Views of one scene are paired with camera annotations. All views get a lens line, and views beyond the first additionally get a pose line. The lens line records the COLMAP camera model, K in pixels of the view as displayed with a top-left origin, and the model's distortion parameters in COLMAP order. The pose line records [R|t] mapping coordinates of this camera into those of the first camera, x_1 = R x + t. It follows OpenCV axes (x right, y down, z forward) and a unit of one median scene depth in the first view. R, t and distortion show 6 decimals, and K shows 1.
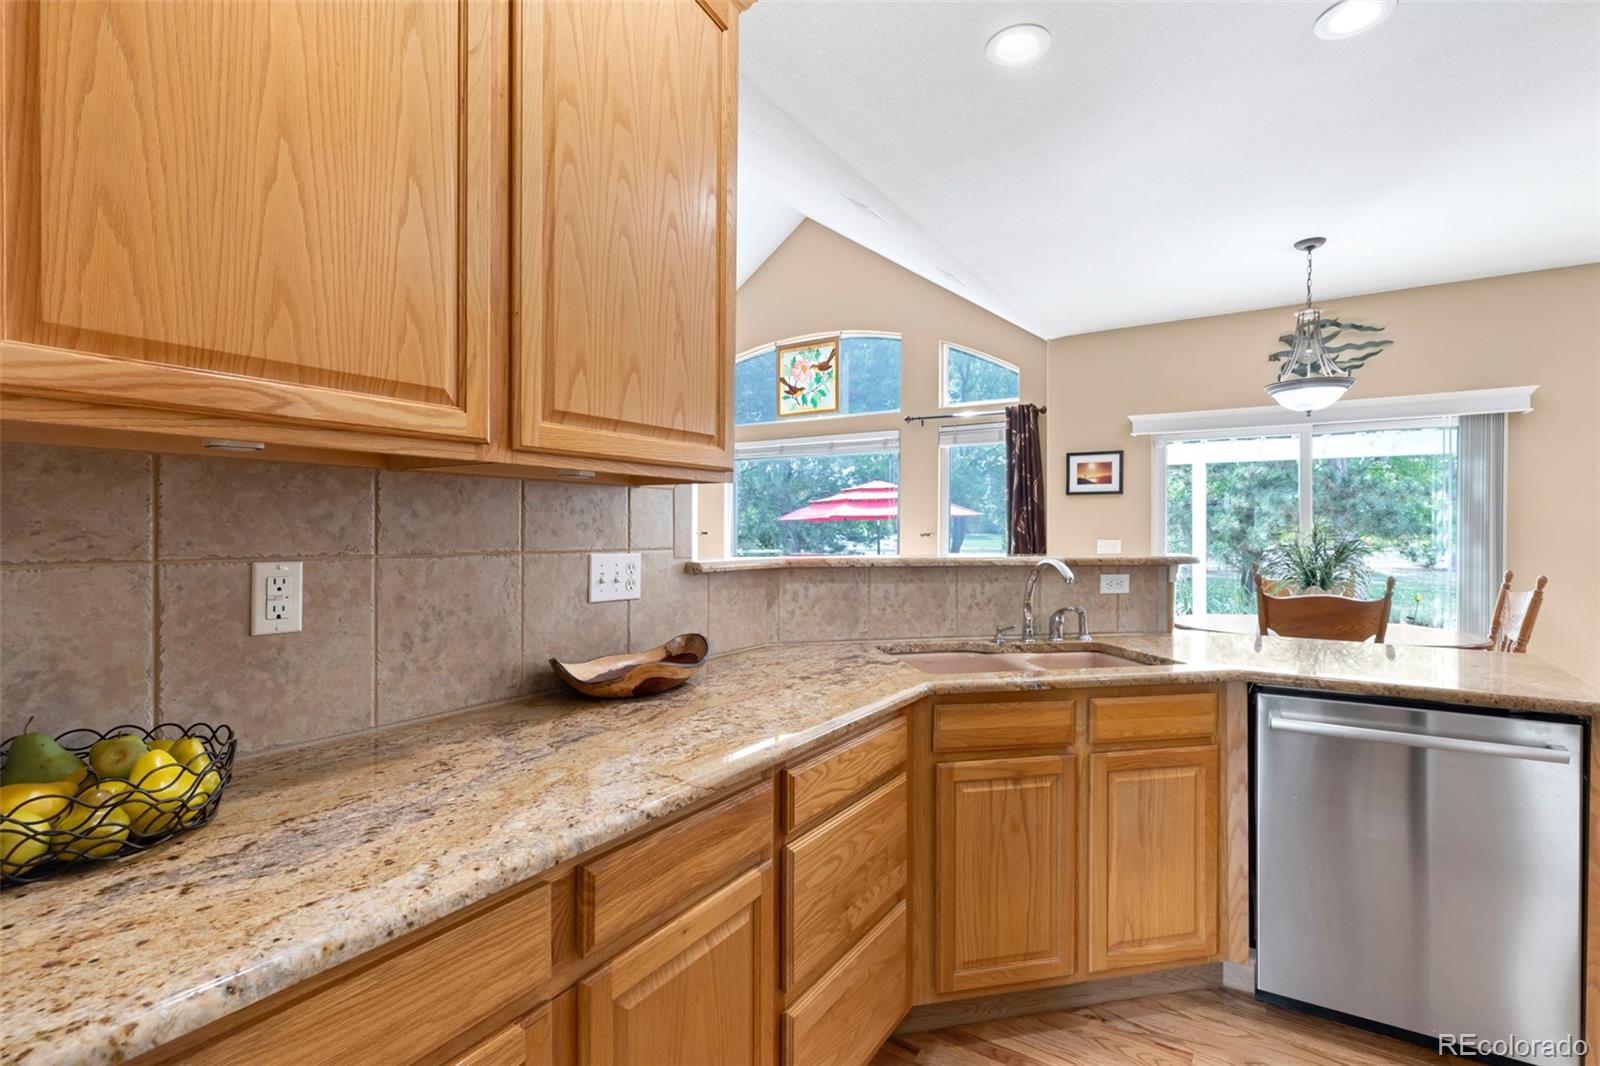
lens RADIAL K [[739.6, 0, 796.7], [0, 739.6, 532.0], [0, 0, 1]] dist [0.004284, -0.000182]
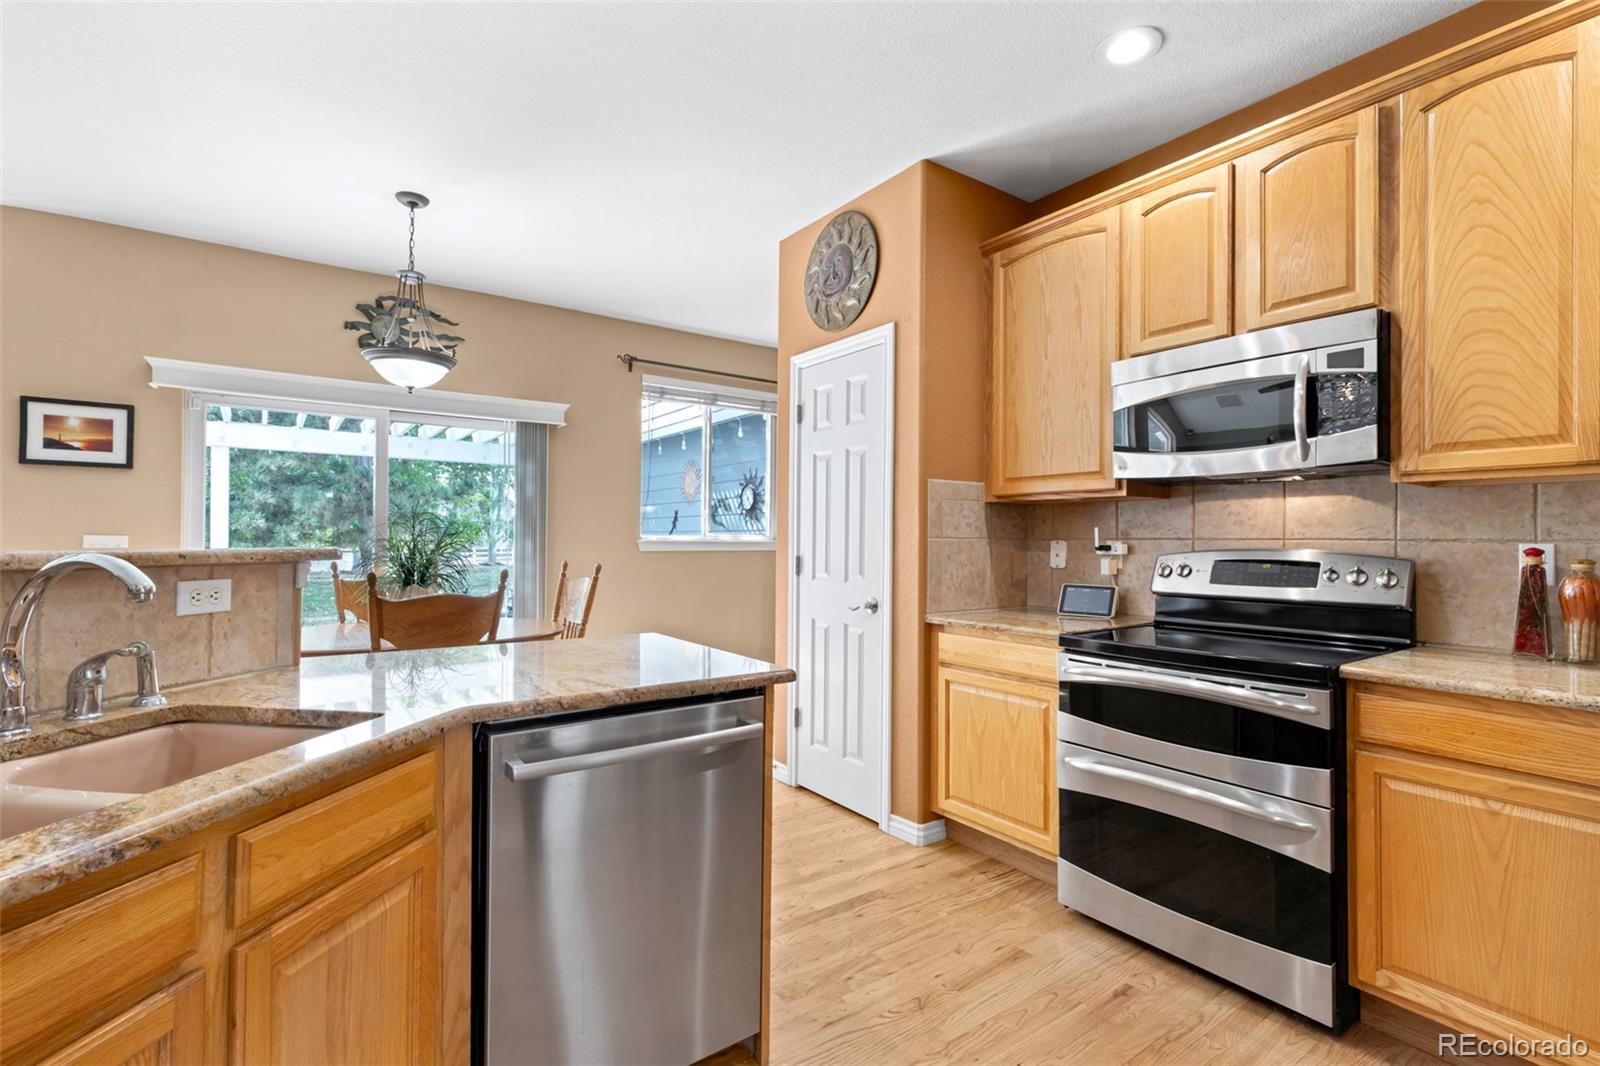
lens RADIAL K [[739.6, 0, 800.9], [0, 739.6, 532.6], [0, 0, 1]] dist [0.004284, -0.000182]
pose [[0.368537, 0.008006, 0.929578, 0.029225], [-0.003645, 0.999968, -0.007167, 0.010984], [-0.929606, -0.000747, 0.368555, 0.172467]]
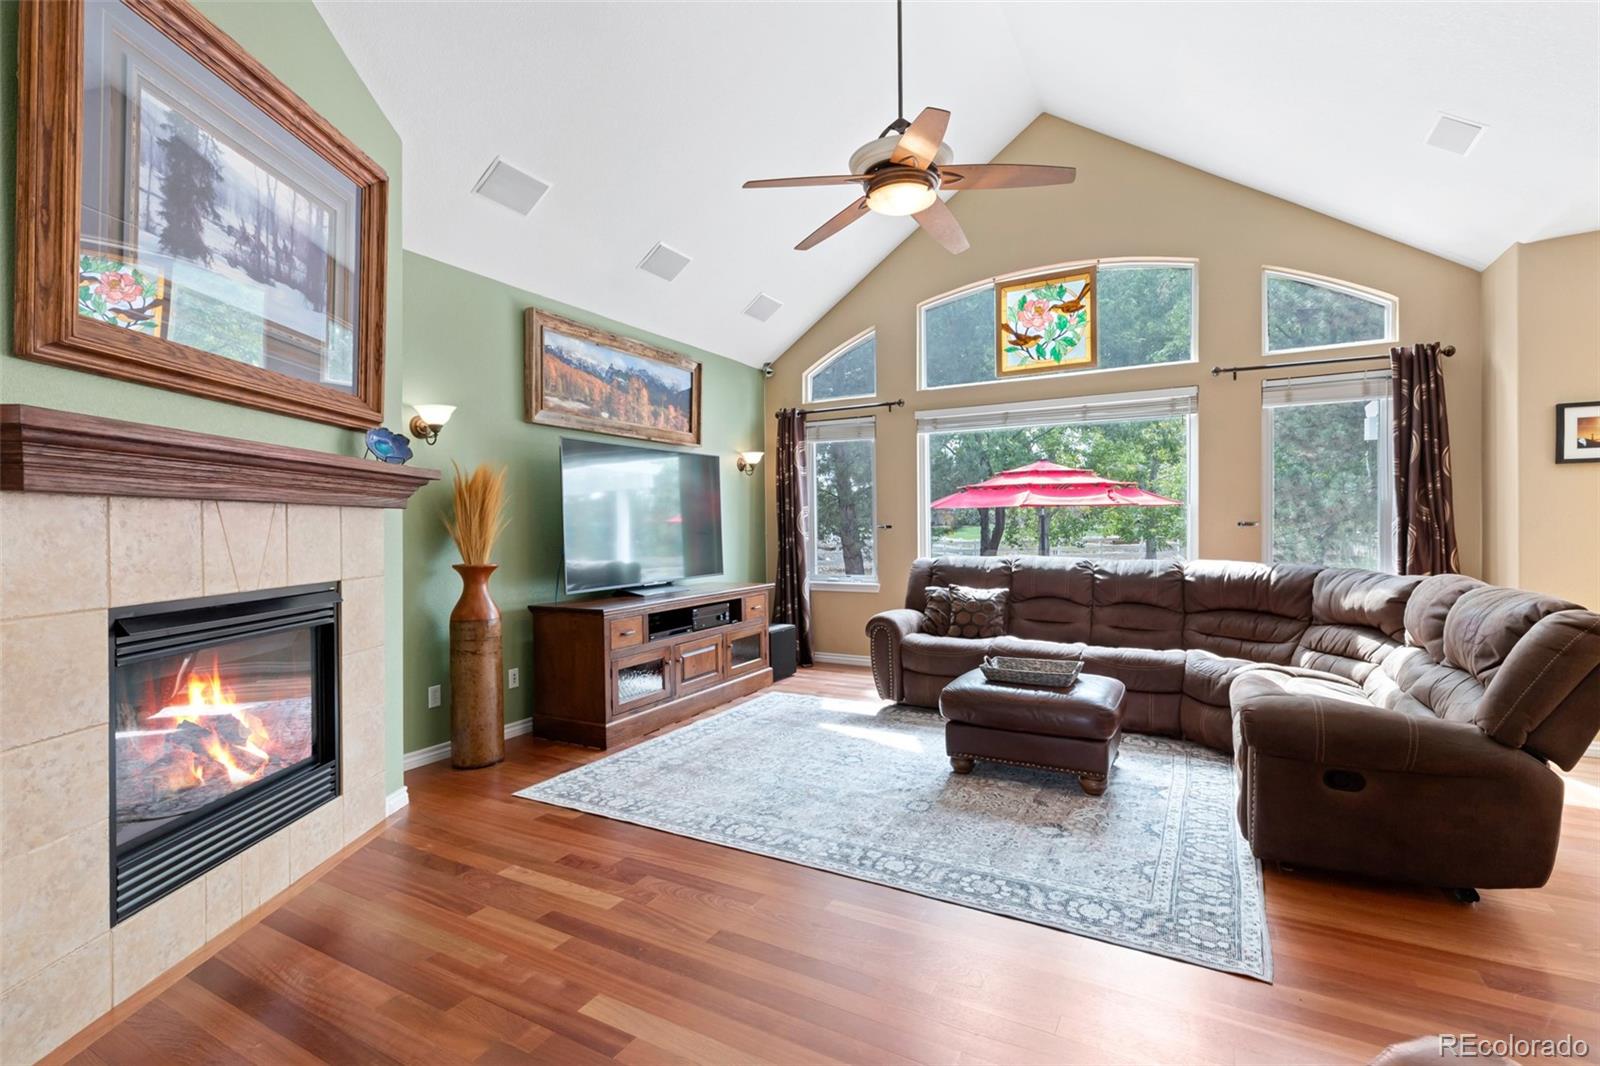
lens RADIAL K [[739.6, 0, 799.3], [0, 739.6, 526.5], [0, 0, 1]] dist [0.004284, -0.000182]
pose [[0.997808, -0.013753, 0.064734, -0.426567], [0.013932, 0.999900, -0.002318, 0.001285], [-0.064696, 0.003215, 0.997900, 0.368868]]
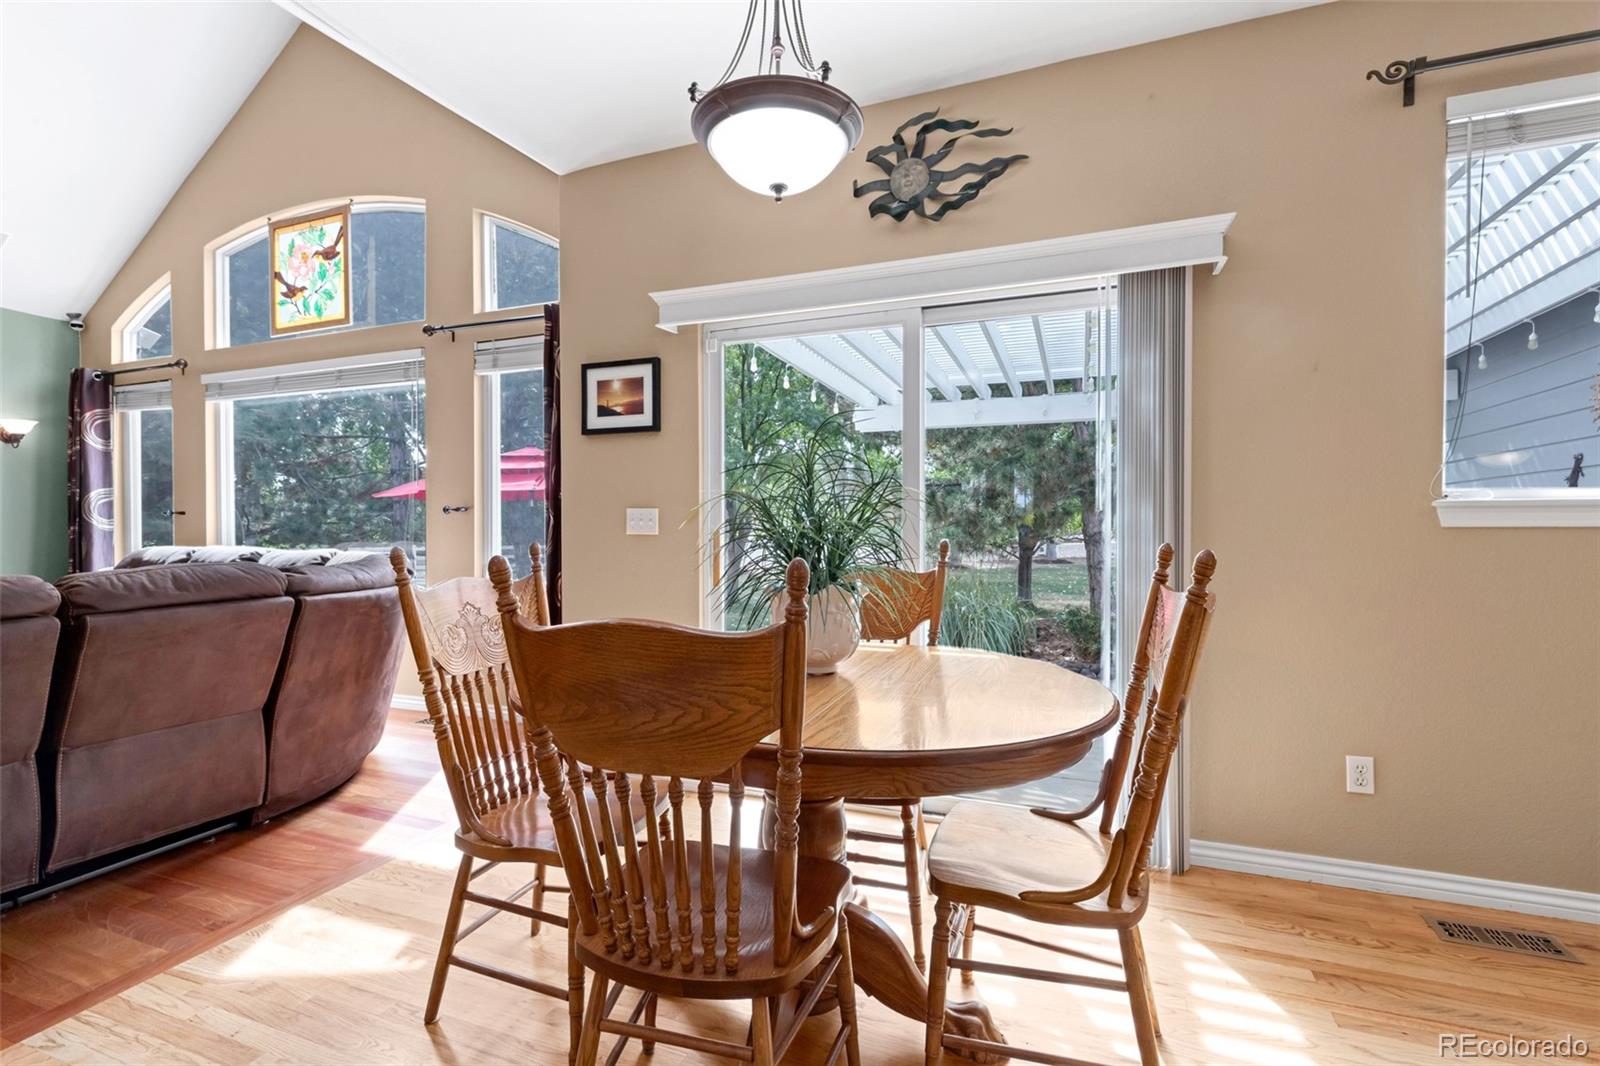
lens RADIAL K [[739.6, 0, 792.8], [0, 739.6, 525.7], [0, 0, 1]] dist [0.004284, -0.000182]
pose [[0.980935, -0.004417, 0.194287, 0.443515], [0.005195, 0.999980, -0.003500, 0.028088], [-0.194267, 0.004442, 0.980939, 0.409190]]
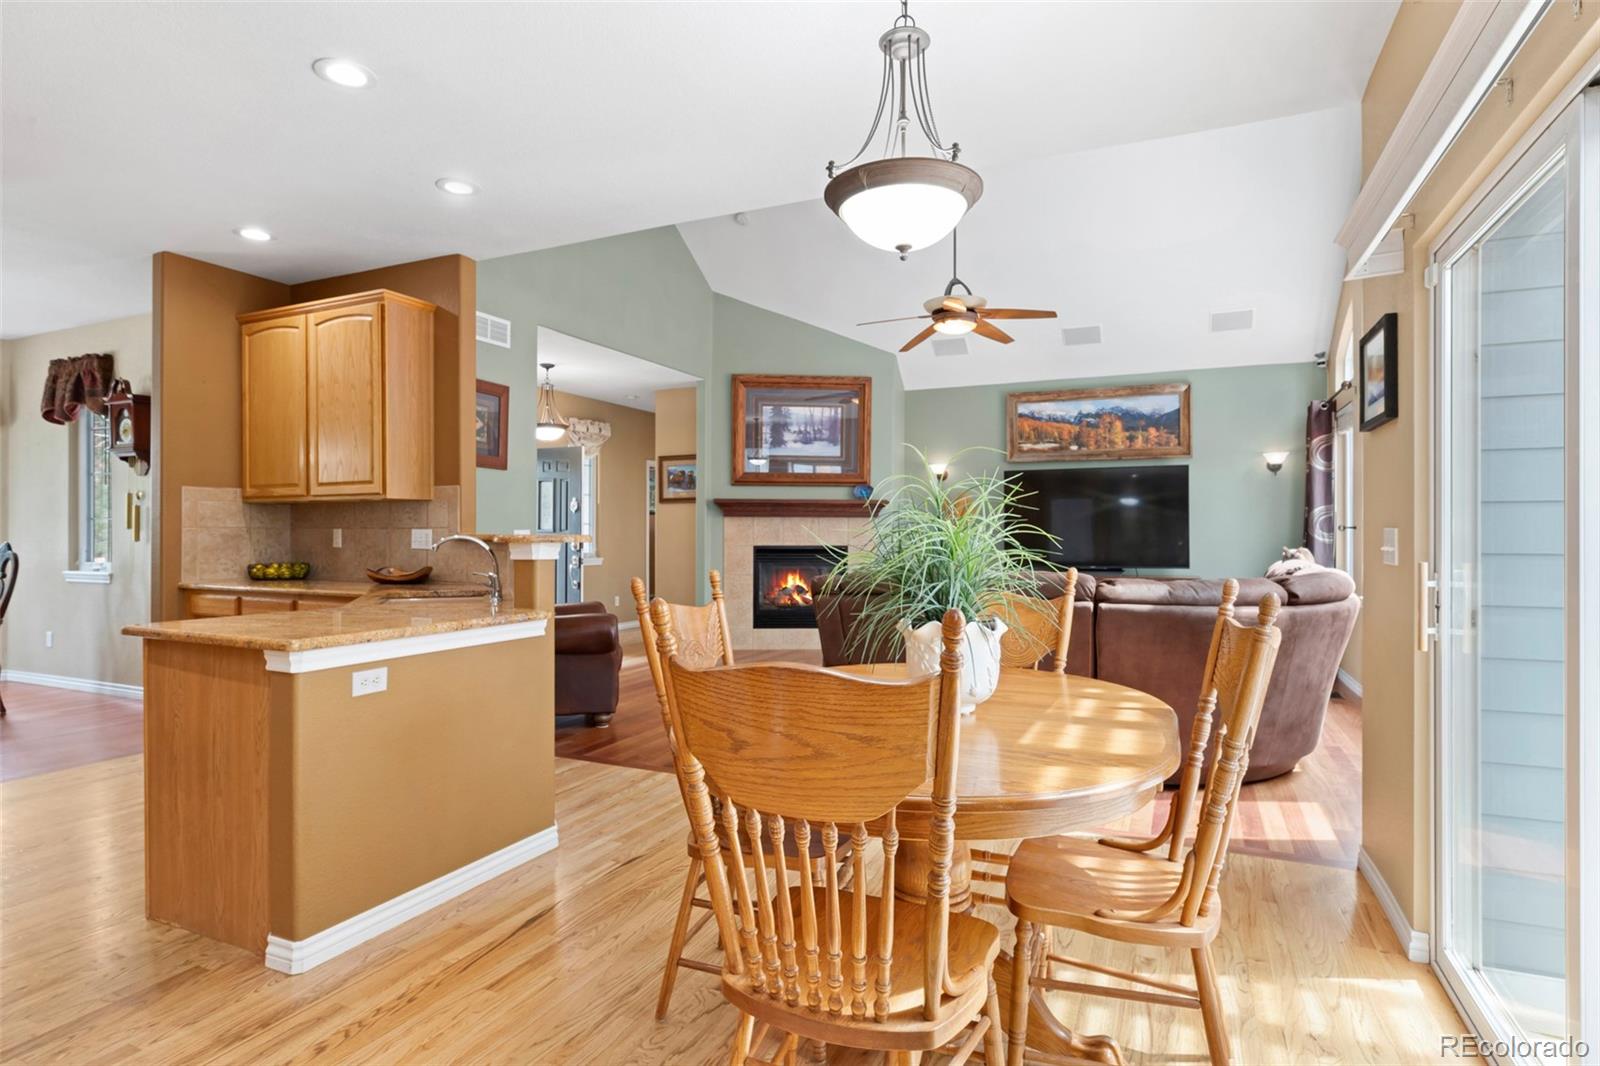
lens RADIAL K [[833.8, 0, 797.3], [0, 833.8, 530.5], [0, 0, 1]] dist [-0.019677, 0.000315]
pose [[0.138464, -0.003792, -0.990360, 0.867939], [-0.003383, 0.999985, -0.004302, 0.013713], [0.990362, 0.003946, 0.138449, 0.622160]]
